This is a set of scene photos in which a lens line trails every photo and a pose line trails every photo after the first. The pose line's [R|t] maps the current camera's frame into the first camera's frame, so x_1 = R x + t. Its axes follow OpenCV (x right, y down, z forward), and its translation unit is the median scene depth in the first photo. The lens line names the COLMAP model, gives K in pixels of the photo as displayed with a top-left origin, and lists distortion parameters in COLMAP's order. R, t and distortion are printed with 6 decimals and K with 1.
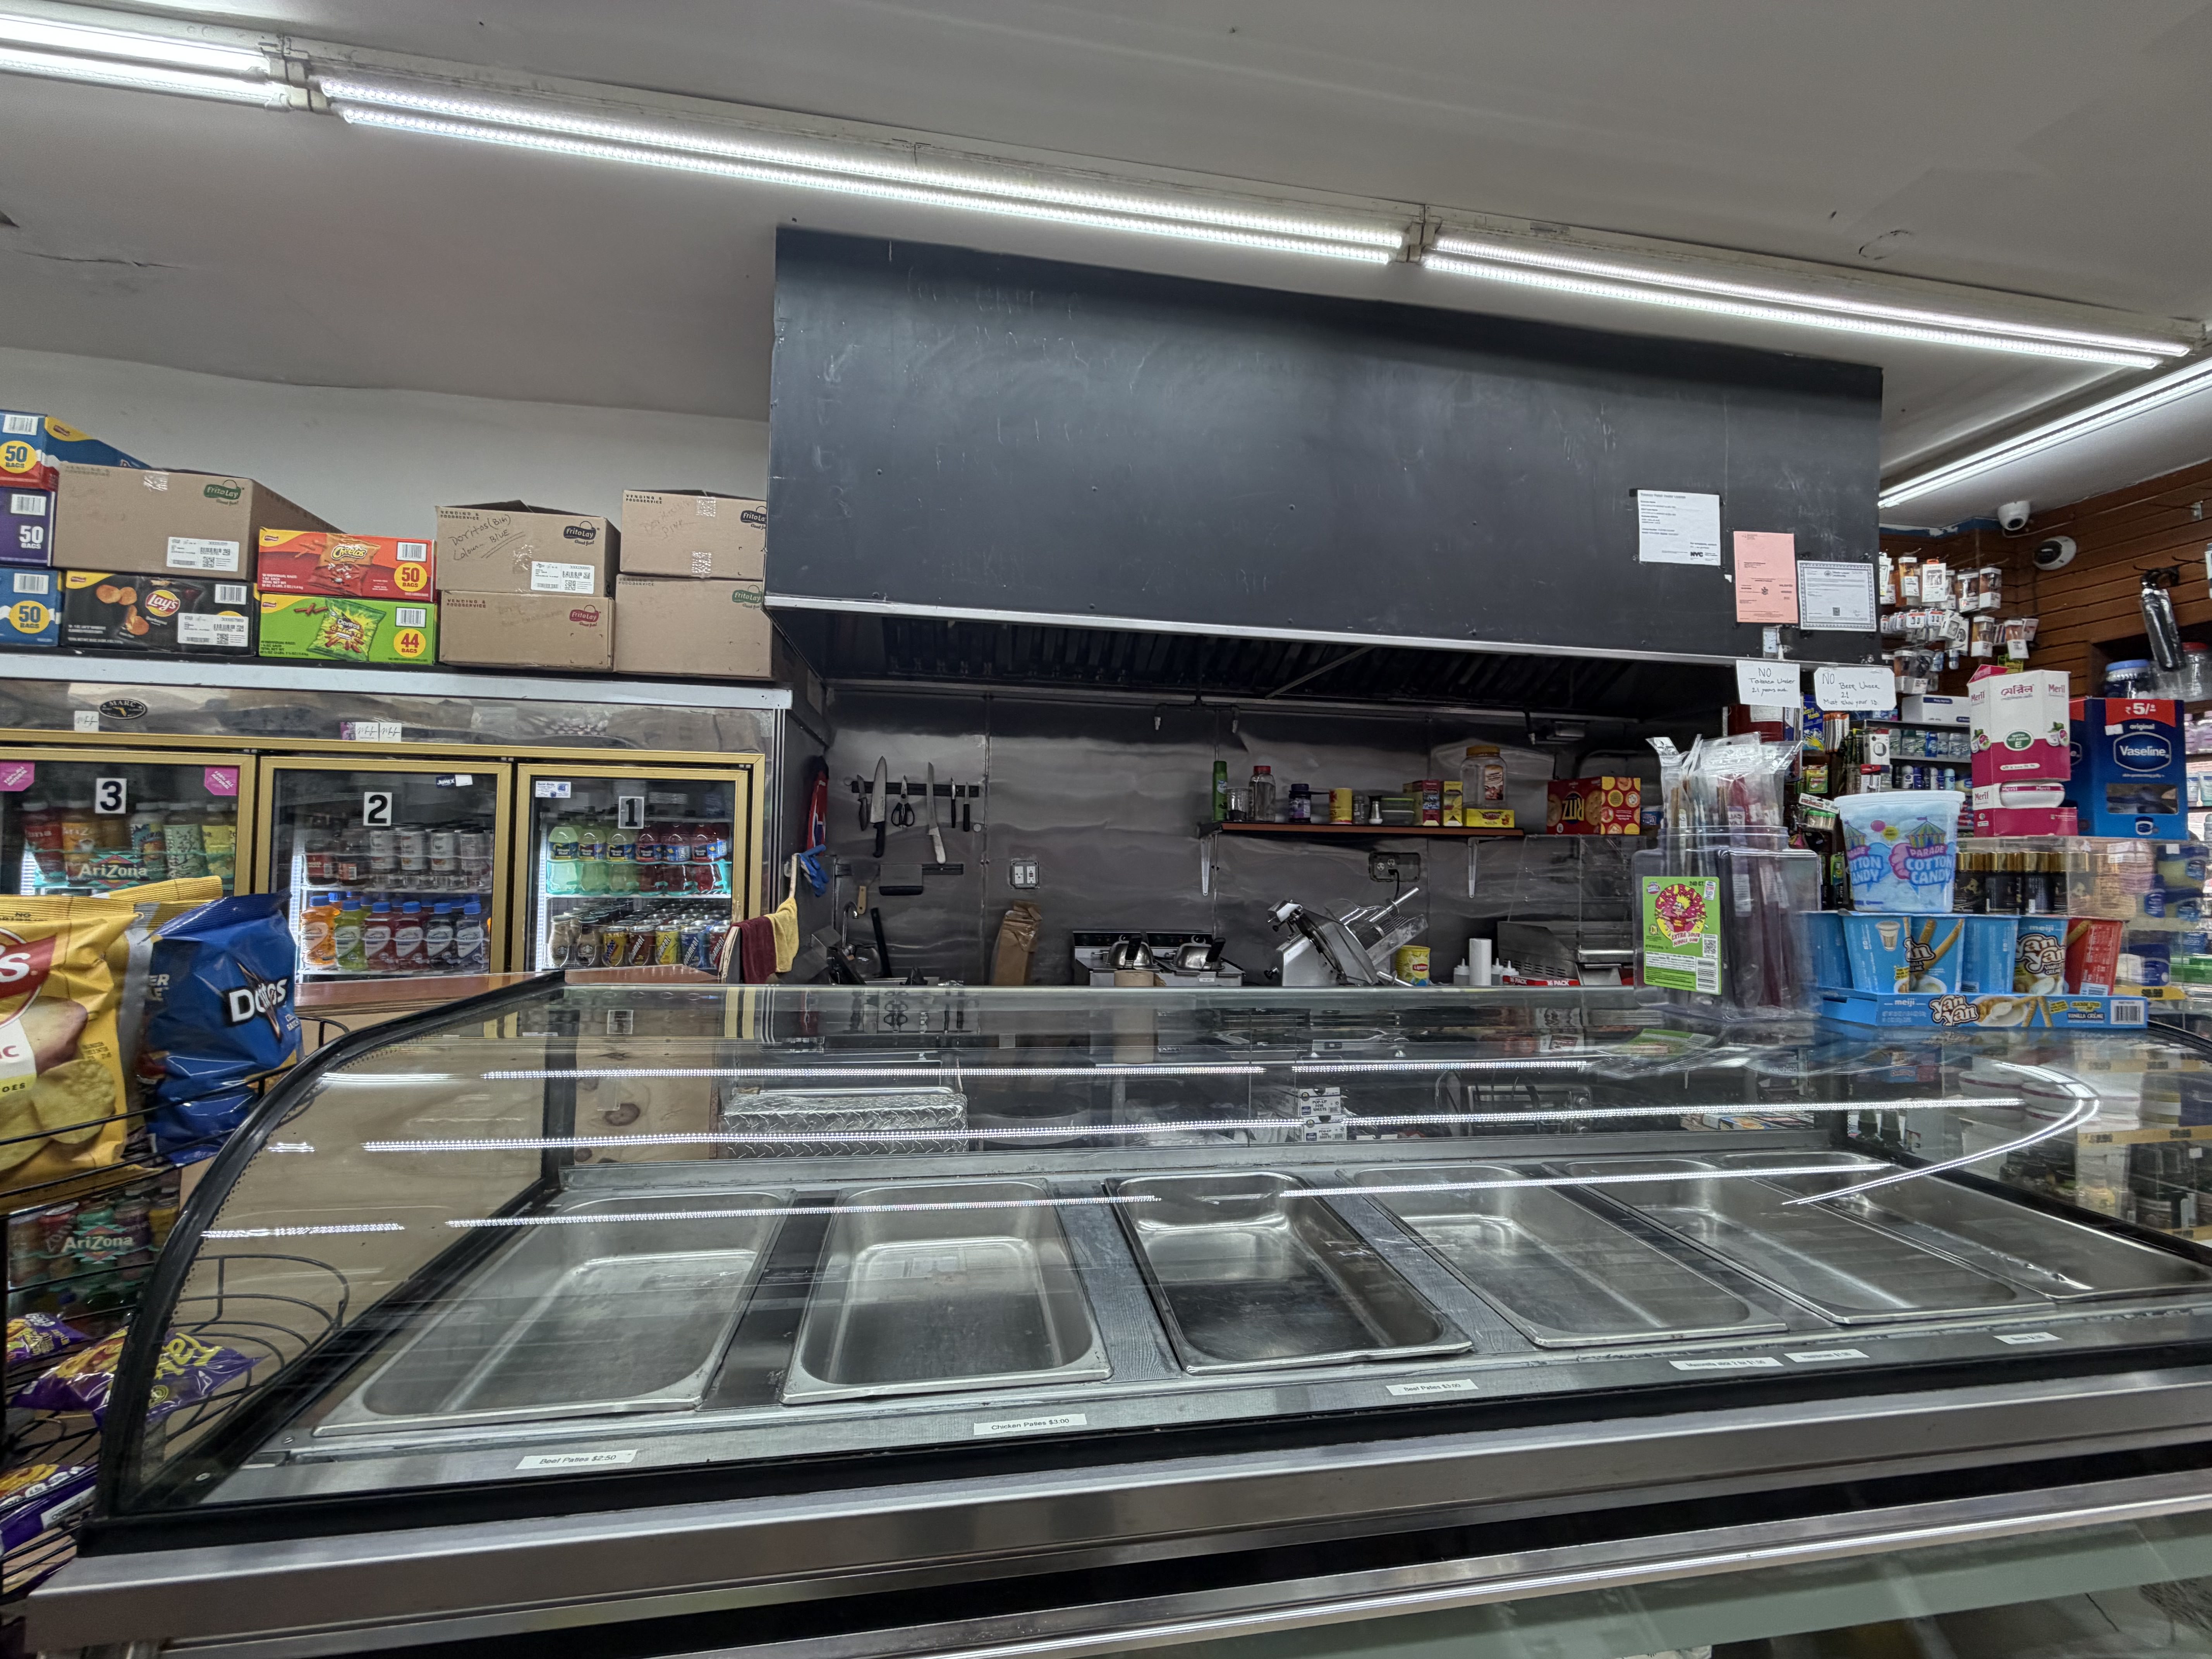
lens RADIAL K [[880.3, 0, 1097.0], [0, 880.3, 840.5], [0, 0, 1]] dist [0.000868, 0.000216]
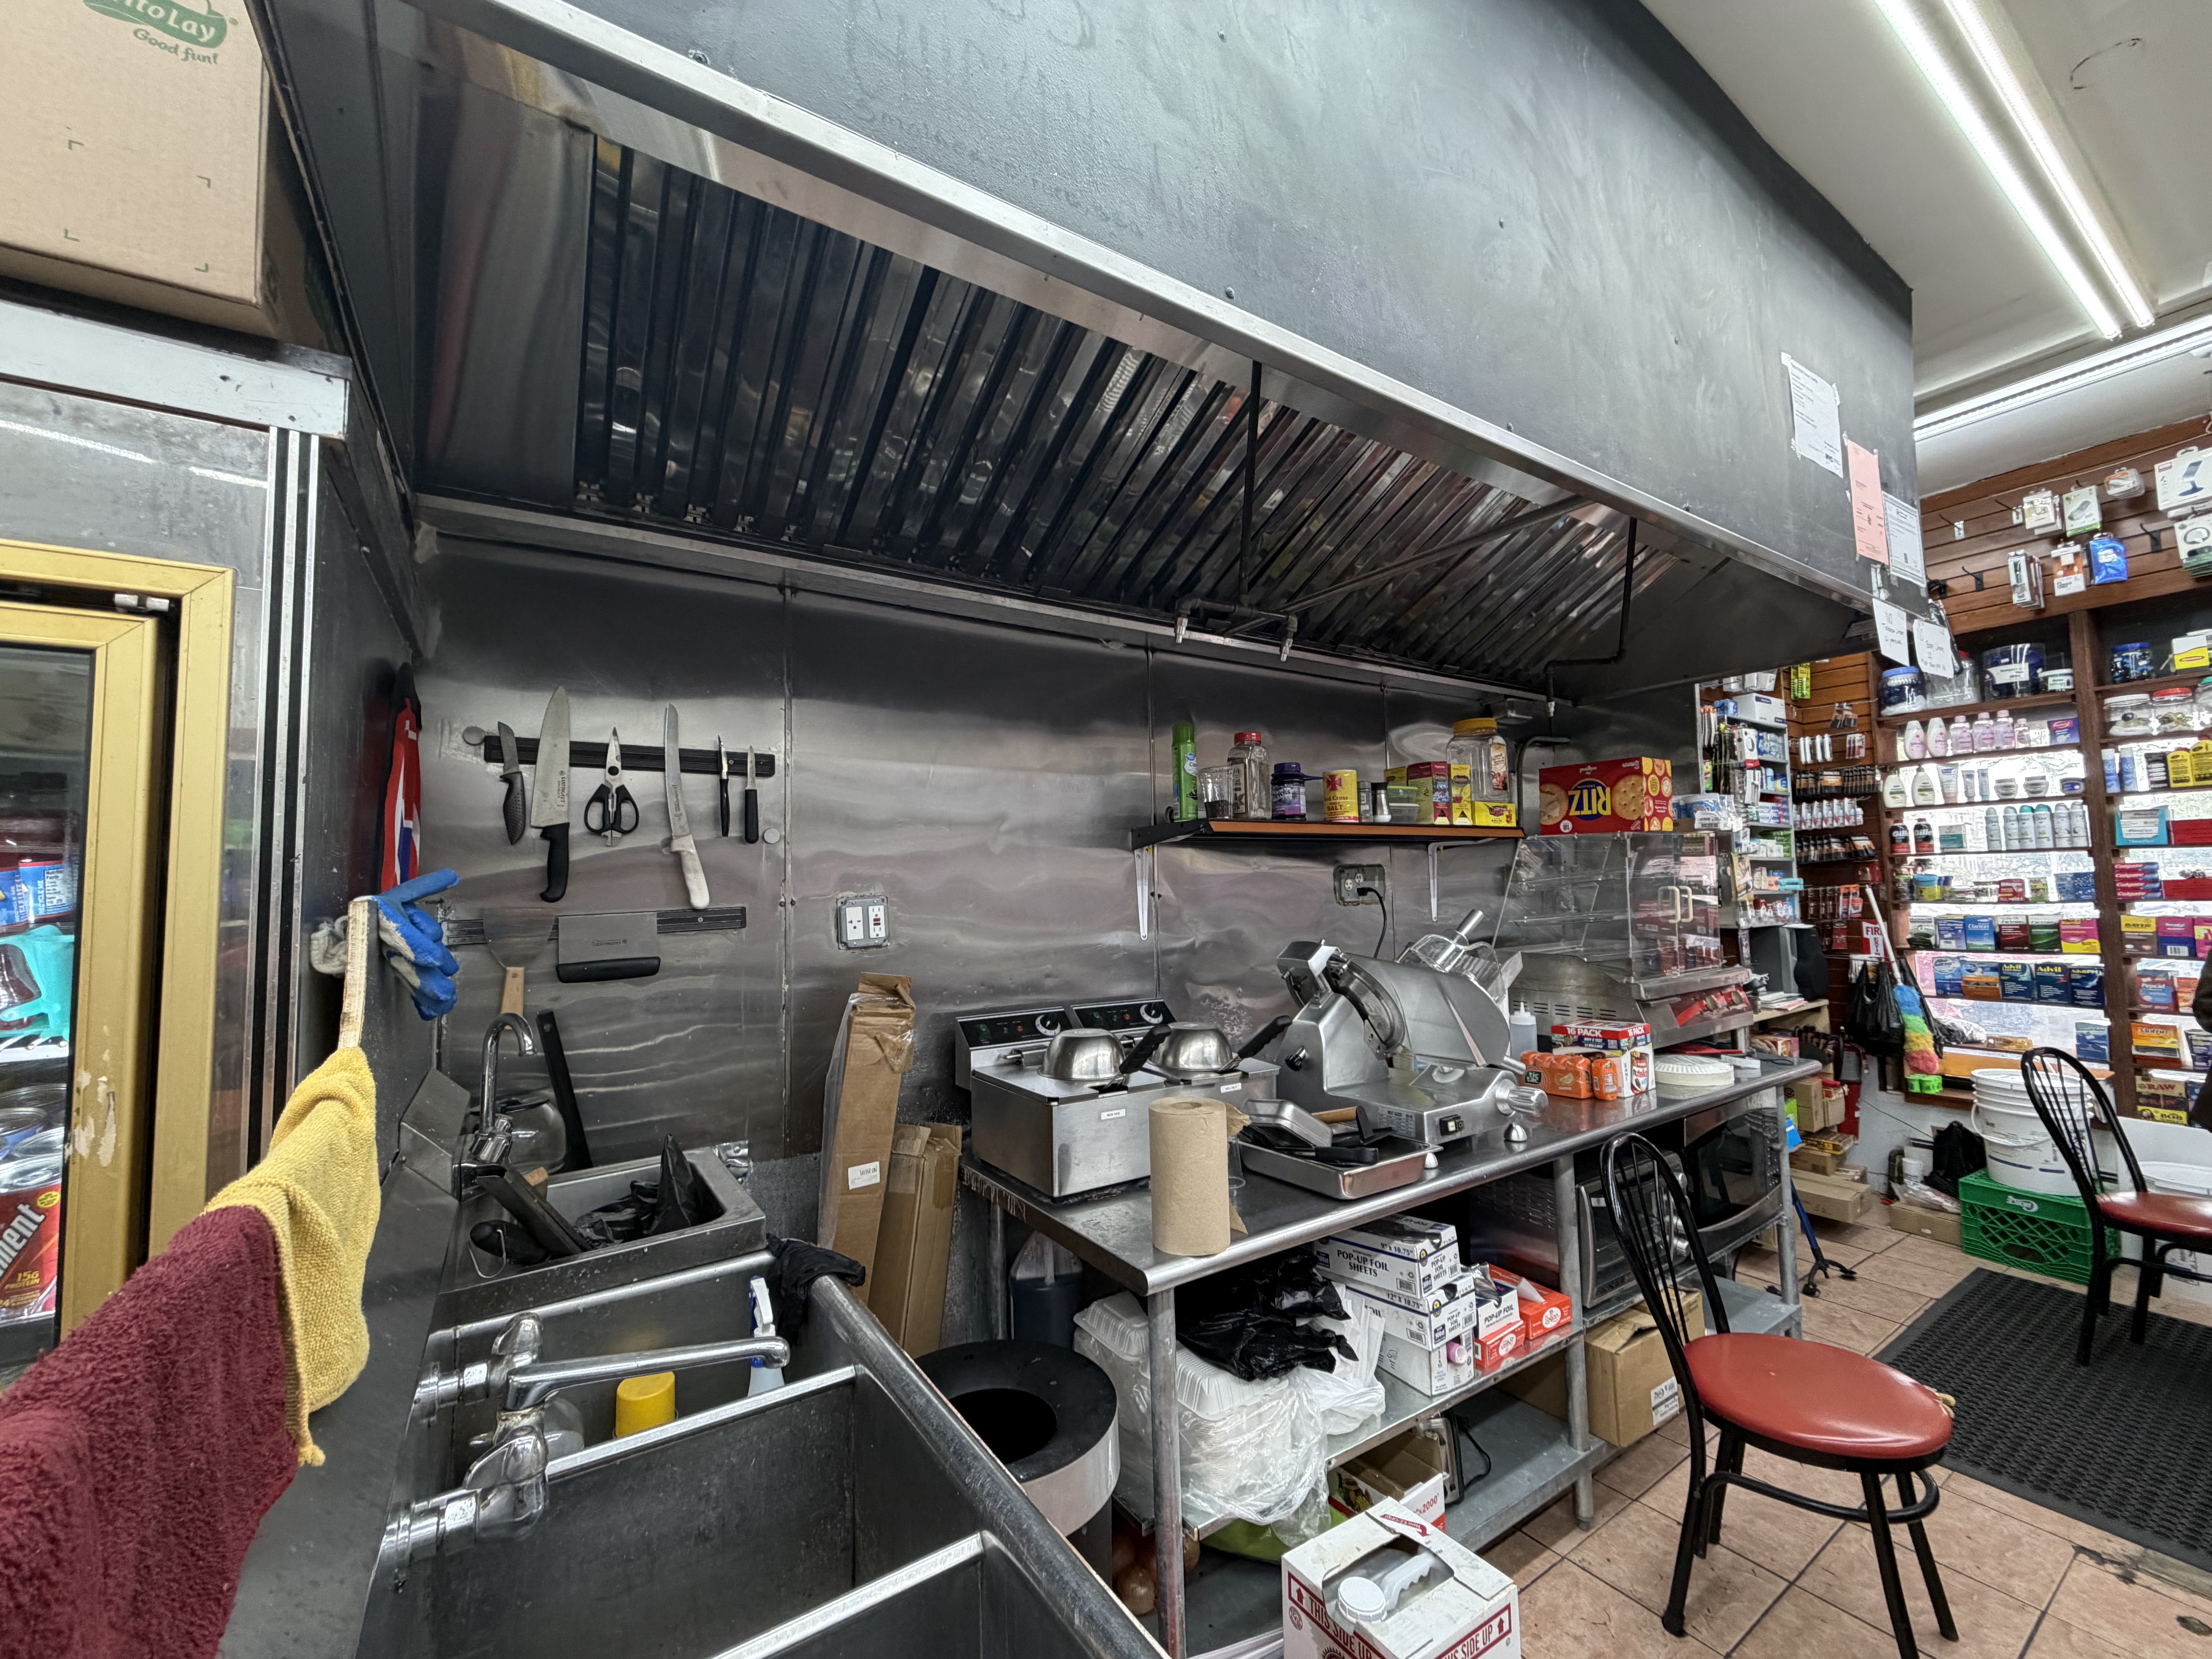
lens RADIAL K [[880.3, 0, 1098.3], [0, 880.3, 828.9], [0, 0, 1]] dist [0.000868, 0.000216]
pose [[0.915308, -0.009764, 0.402636, -0.246786], [0.028774, 0.998737, -0.041194, 0.012352], [-0.401725, 0.049290, 0.914433, 0.657807]]
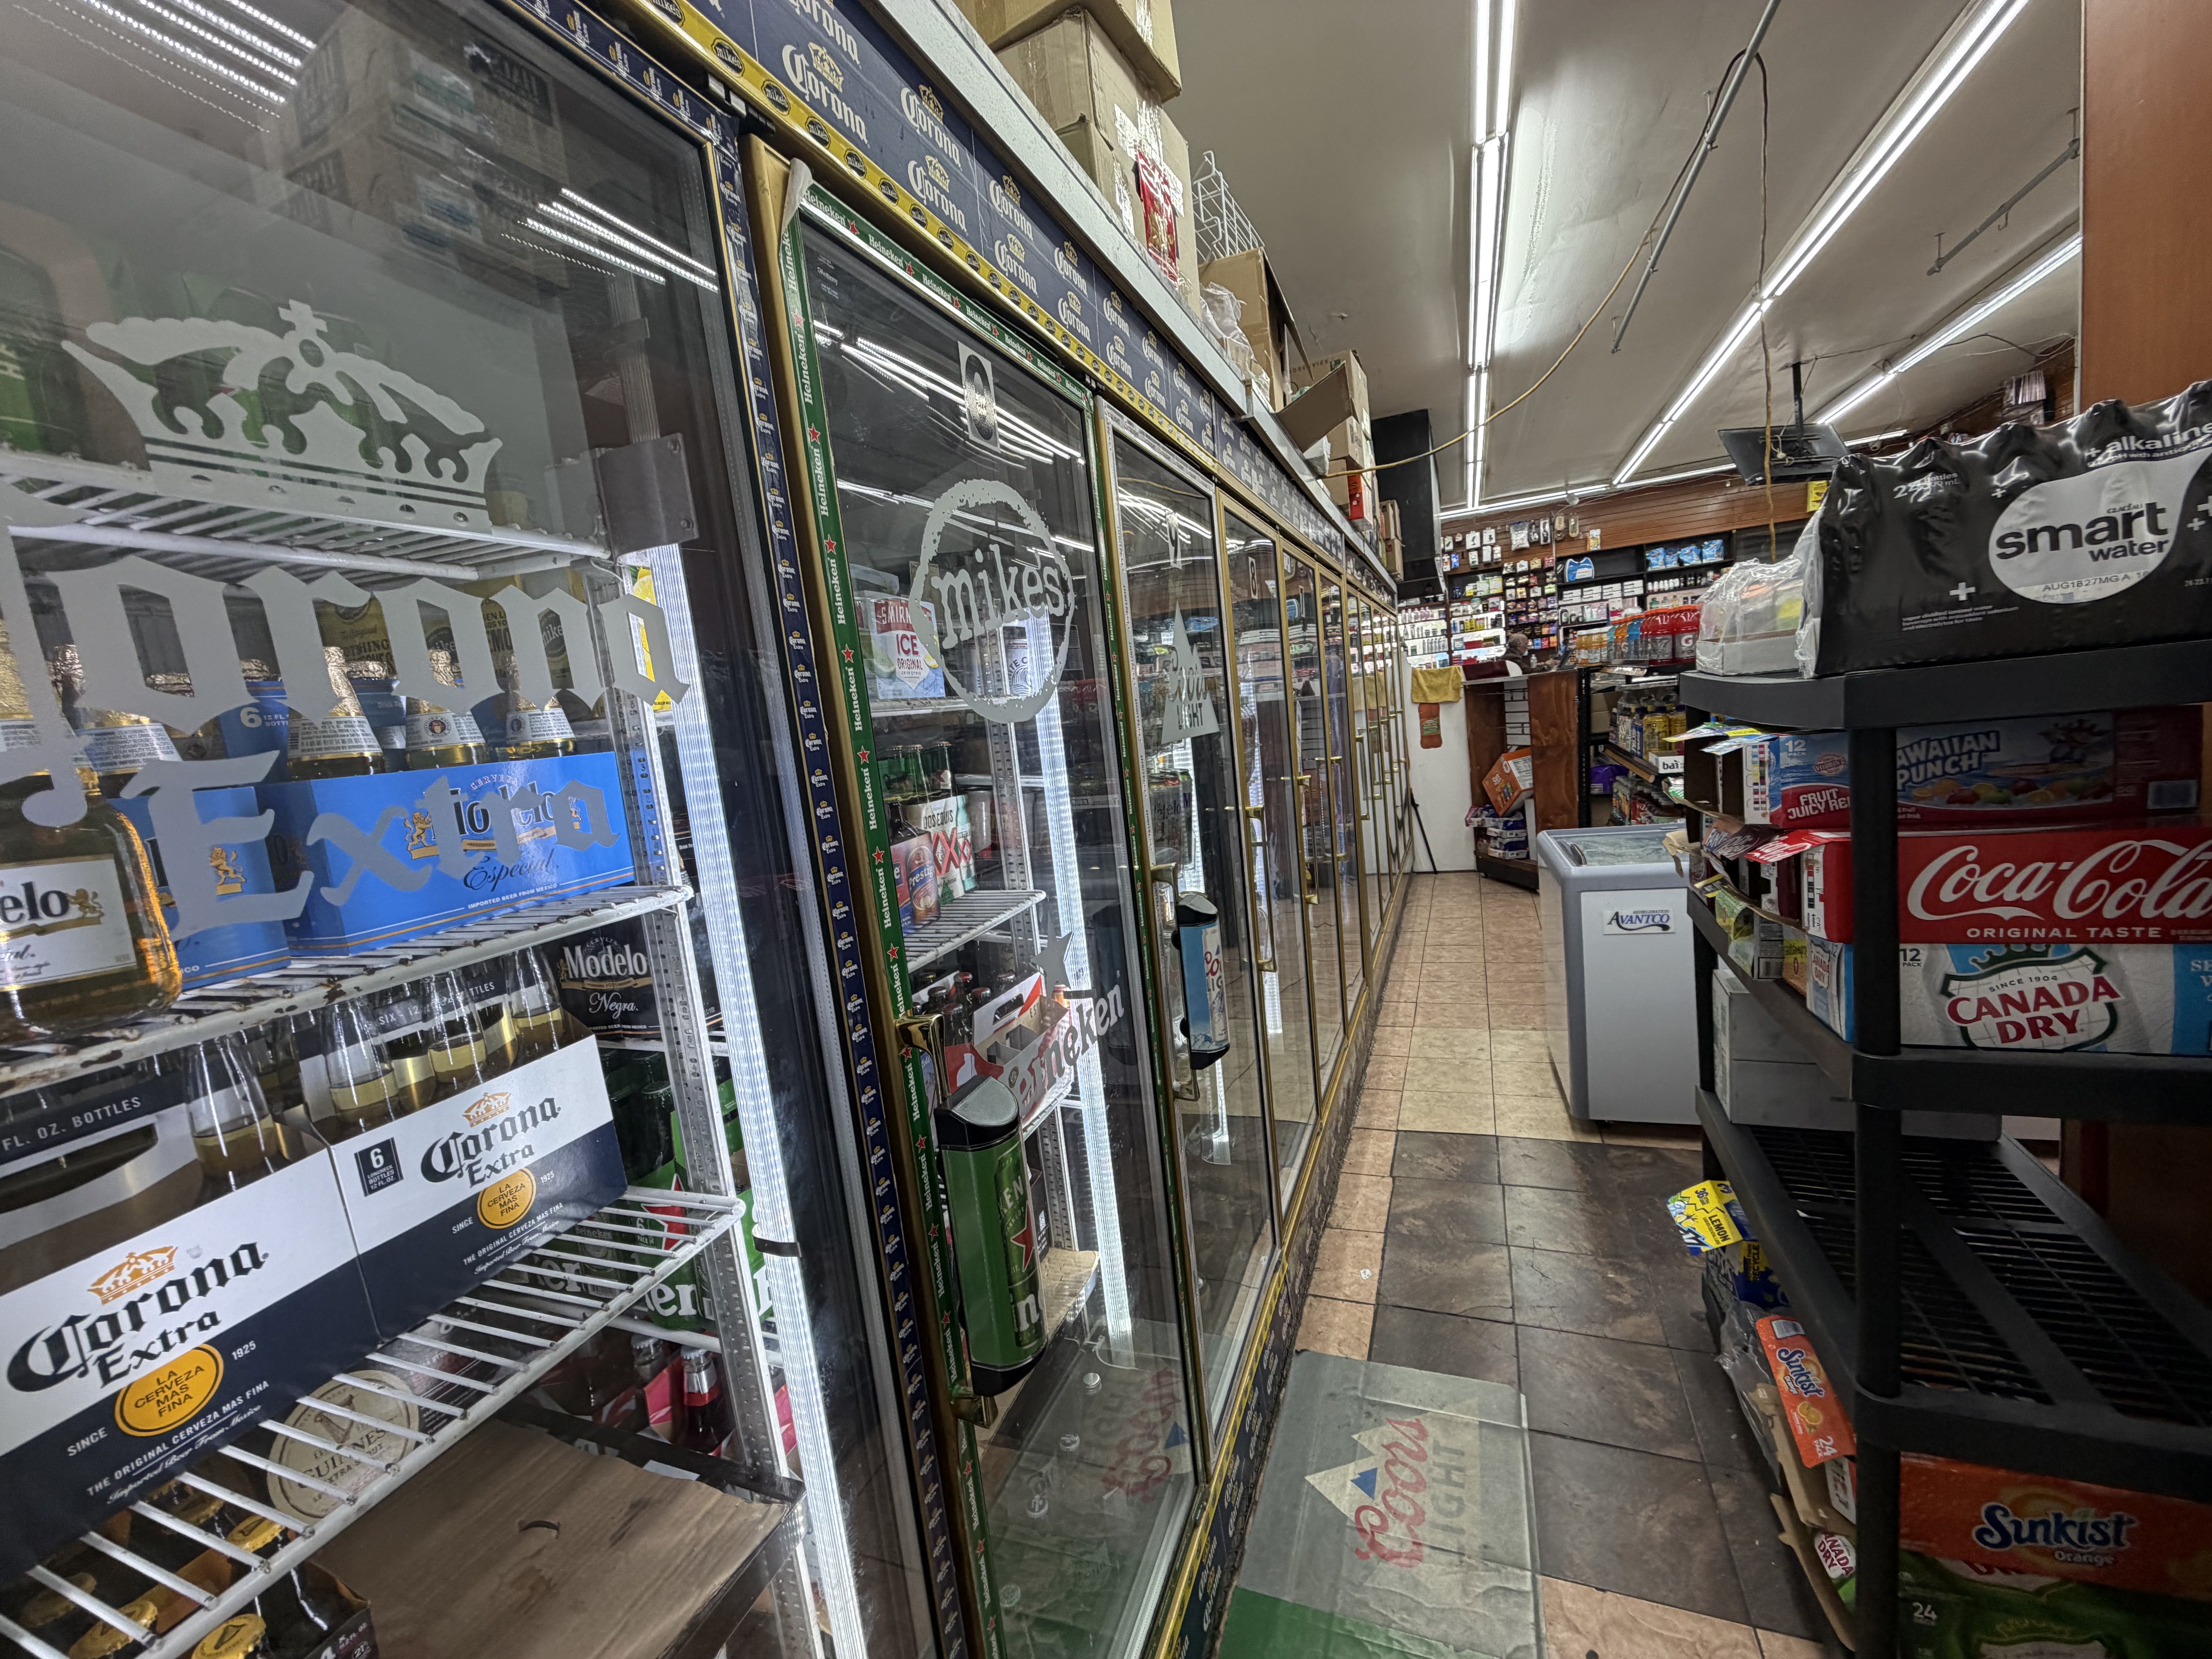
lens RADIAL K [[880.3, 0, 1103.3], [0, 880.3, 828.2], [0, 0, 1]] dist [0.000868, 0.000216]
pose [[0.515297, -0.188084, 0.836118, -3.220754], [0.100601, 0.982150, 0.158934, 0.028883], [-0.851087, 0.002216, 0.525021, 0.427693]]
